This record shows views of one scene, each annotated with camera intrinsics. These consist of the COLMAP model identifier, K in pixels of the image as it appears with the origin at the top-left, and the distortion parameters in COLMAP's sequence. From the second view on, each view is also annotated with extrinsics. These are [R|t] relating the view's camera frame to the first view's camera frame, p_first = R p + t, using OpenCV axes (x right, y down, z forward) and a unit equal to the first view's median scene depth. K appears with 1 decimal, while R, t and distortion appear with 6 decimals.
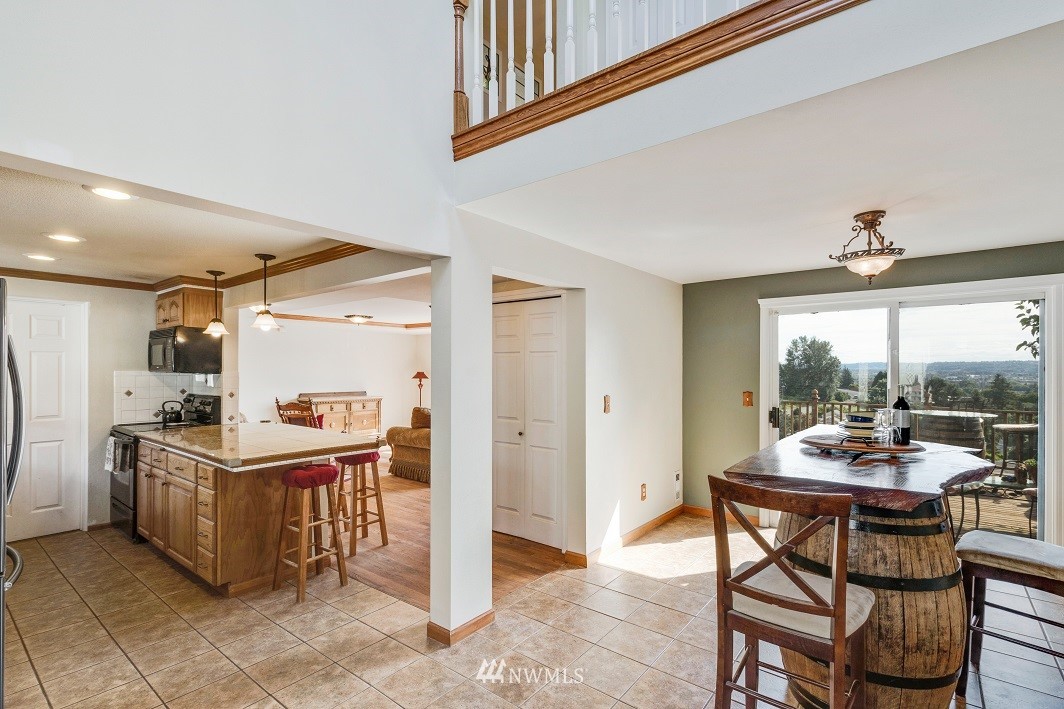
lens RADIAL K [[498.0, 0, 530.4], [0, 498.0, 372.4], [0, 0, 1]] dist [0.001674, 0.000178]
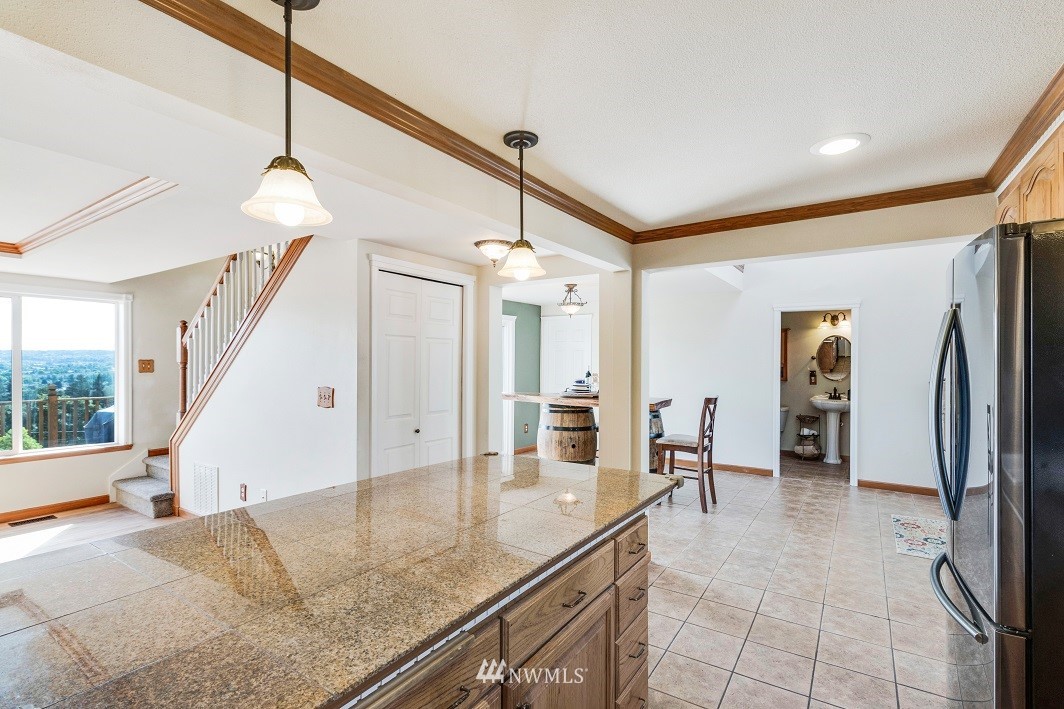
lens RADIAL K [[498.0, 0, 530.4], [0, 498.0, 372.4], [0, 0, 1]] dist [0.001674, 0.000178]
pose [[-0.091273, -0.019062, 0.995643, -0.834210], [0.001483, 0.999813, 0.019277, 0.004076], [-0.995825, 0.003237, -0.091228, 0.817678]]
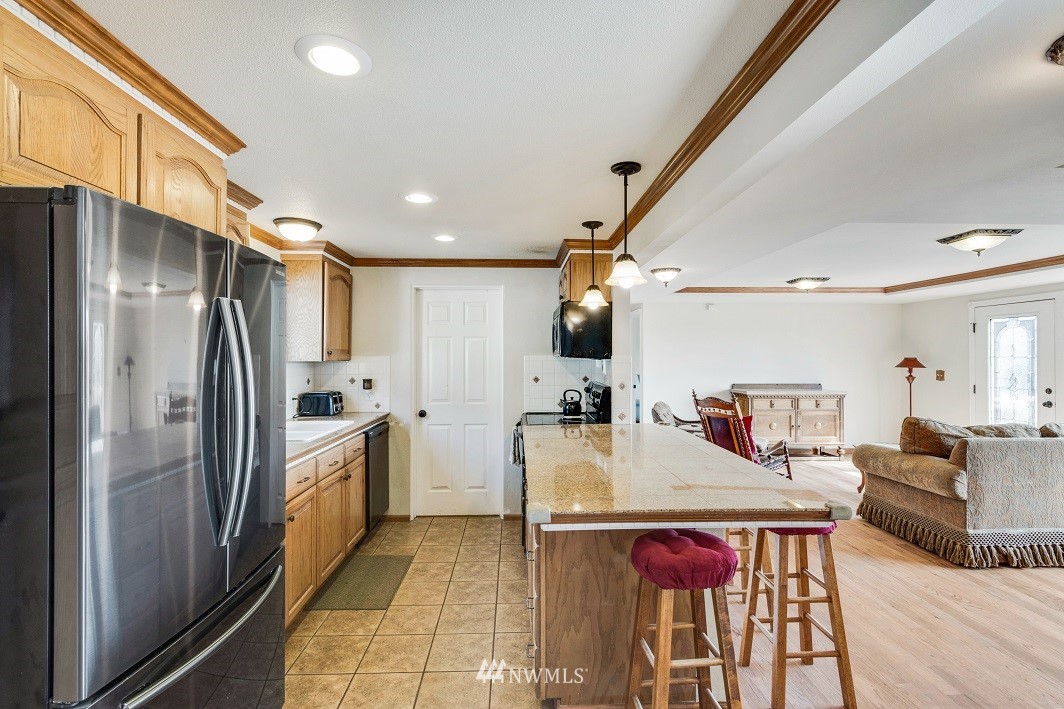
lens RADIAL K [[492.7, 0, 533.7], [0, 492.7, 352.1], [0, 0, 1]] dist [-0.000342, -0.000103]
pose [[0.655657, -0.008731, -0.755009, -0.121590], [-0.002332, 0.999905, -0.013588, 0.003470], [0.755056, 0.010670, 0.655574, 0.423827]]
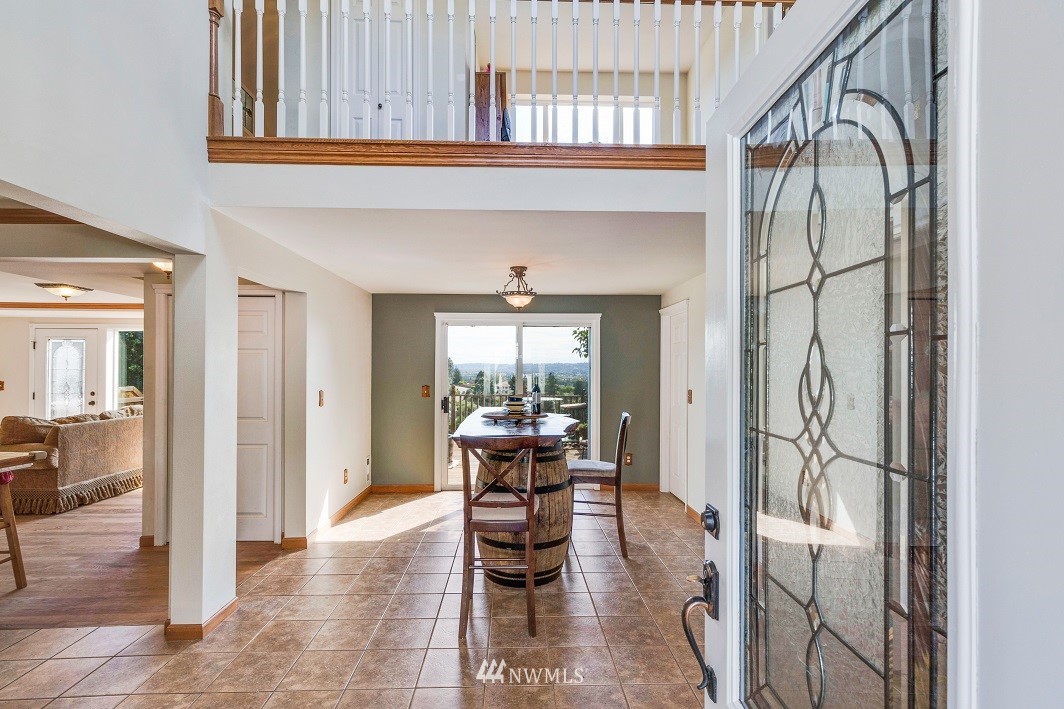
lens RADIAL K [[498.0, 0, 530.4], [0, 498.0, 372.4], [0, 0, 1]] dist [0.001674, 0.000178]
pose [[0.755362, -0.001623, 0.655305, -0.191894], [0.000549, 0.999998, 0.001844, 0.003670], [-0.655307, -0.001033, 0.755362, -0.121319]]
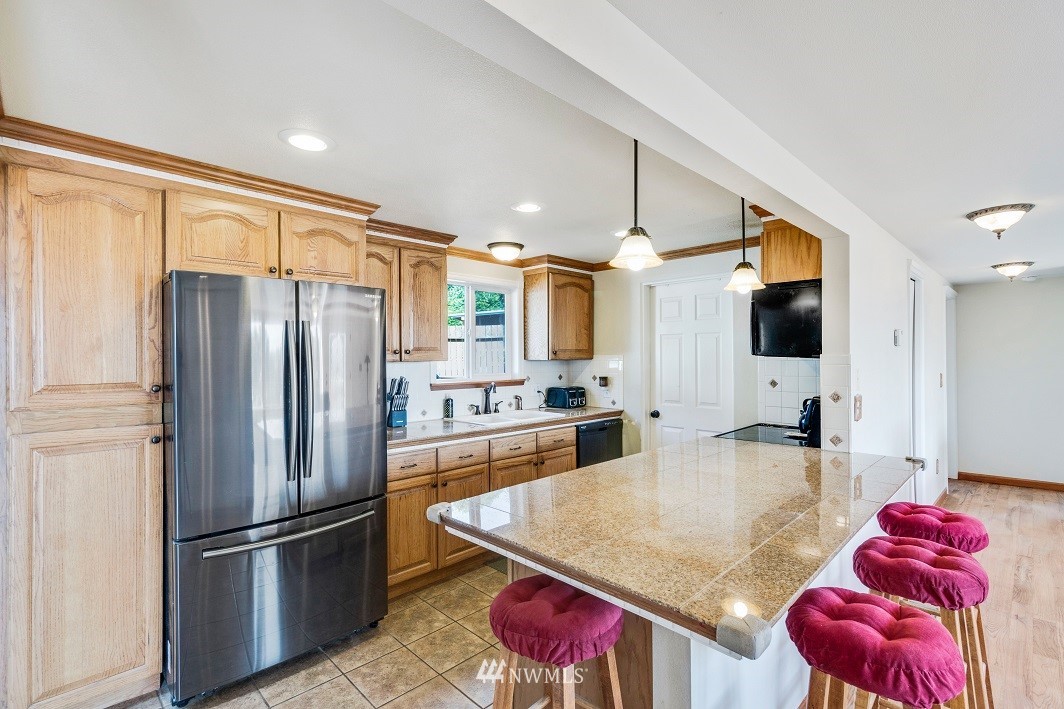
lens RADIAL K [[490.3, 0, 532.0], [0, 490.3, 354.5], [0, 0, 1]] dist [0.003041, 0.000175]
pose [[-0.114436, -0.001152, -0.993430, -0.035381], [0.002436, 0.999996, -0.001440, -0.001325], [0.993428, -0.002585, -0.114433, 0.784381]]
